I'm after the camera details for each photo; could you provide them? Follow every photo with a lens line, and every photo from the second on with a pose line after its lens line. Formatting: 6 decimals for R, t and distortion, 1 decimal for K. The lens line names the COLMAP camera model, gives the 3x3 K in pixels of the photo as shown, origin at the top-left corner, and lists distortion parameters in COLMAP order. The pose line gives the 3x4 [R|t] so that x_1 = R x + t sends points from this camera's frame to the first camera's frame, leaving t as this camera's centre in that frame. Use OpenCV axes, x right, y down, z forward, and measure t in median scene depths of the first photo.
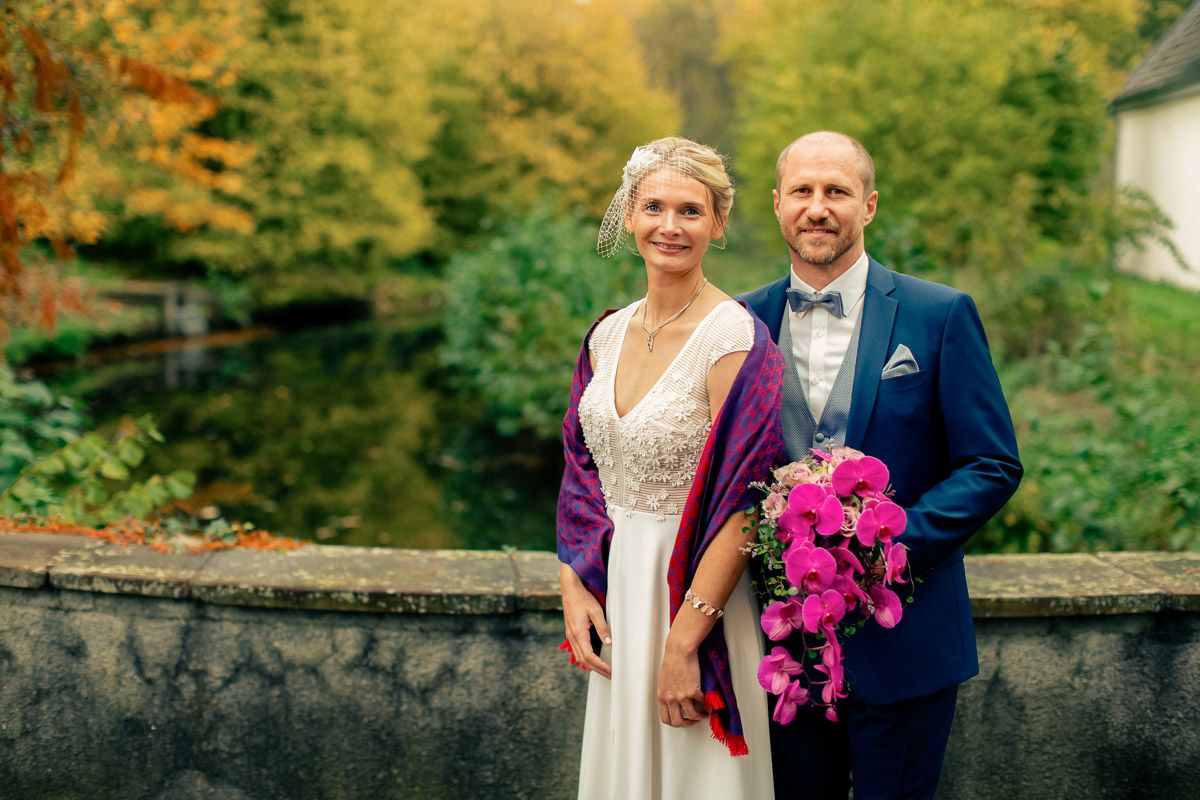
lens RADIAL K [[1734.7, 0, 603.0], [0, 1734.7, 382.0], [0, 0, 1]] dist [-0.163046, 0.282580]
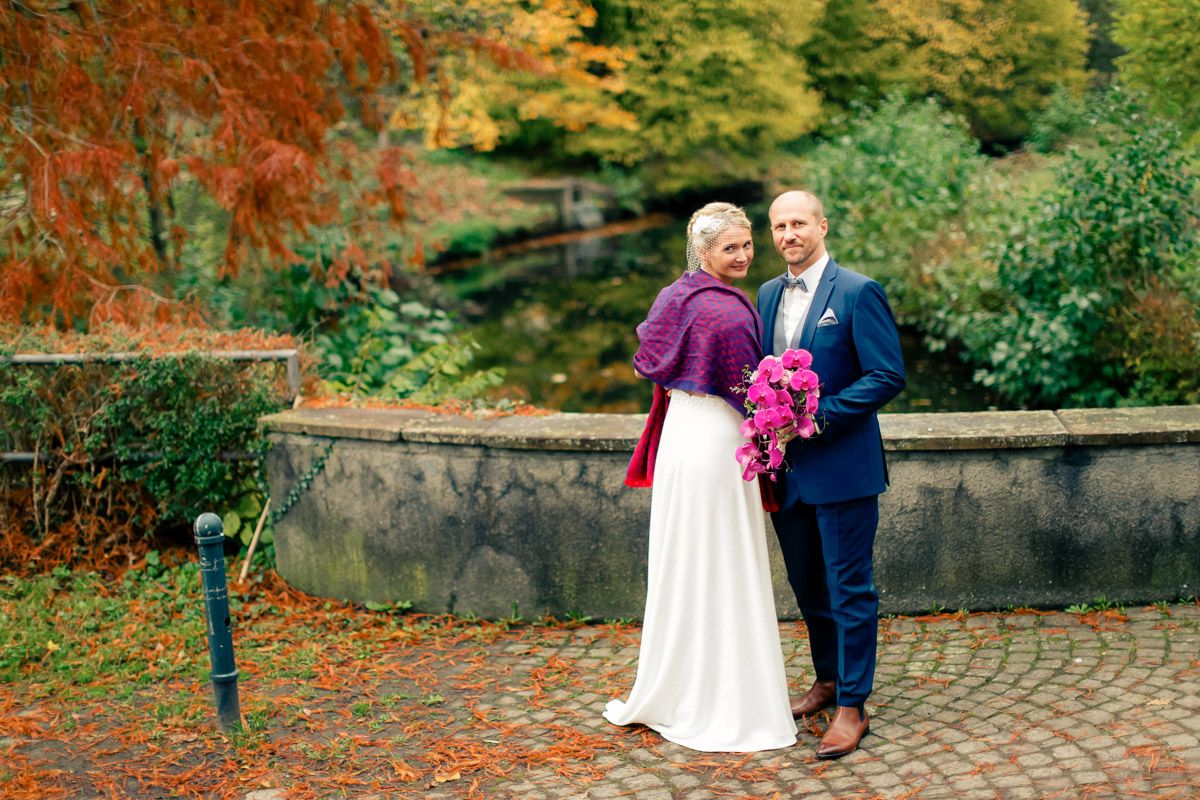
lens RADIAL K [[1820.4, 0, 600.0], [0, 1820.4, 400.0], [0, 0, 1]] dist [-0.203668, 0.077650]
pose [[0.969483, -0.019332, -0.244396, 0.150771], [0.039173, 0.996293, 0.076588, -0.024916], [0.242009, -0.083825, 0.966646, -0.340423]]
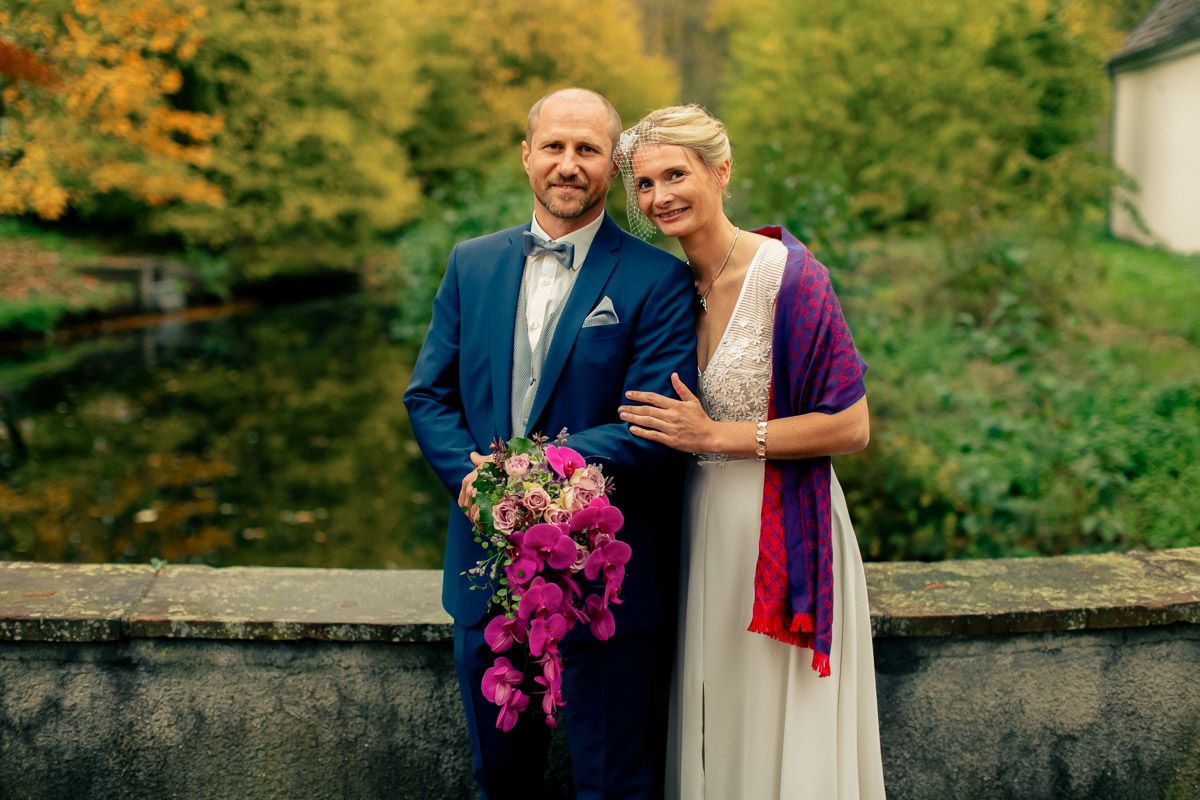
lens RADIAL K [[1734.7, 0, 603.0], [0, 1734.7, 382.0], [0, 0, 1]] dist [-0.163046, 0.282580]
pose [[0.999846, -0.008547, -0.015349, 0.097127], [0.008818, 0.999805, 0.017683, -0.005171], [0.015195, -0.017816, 0.999726, 0.063013]]
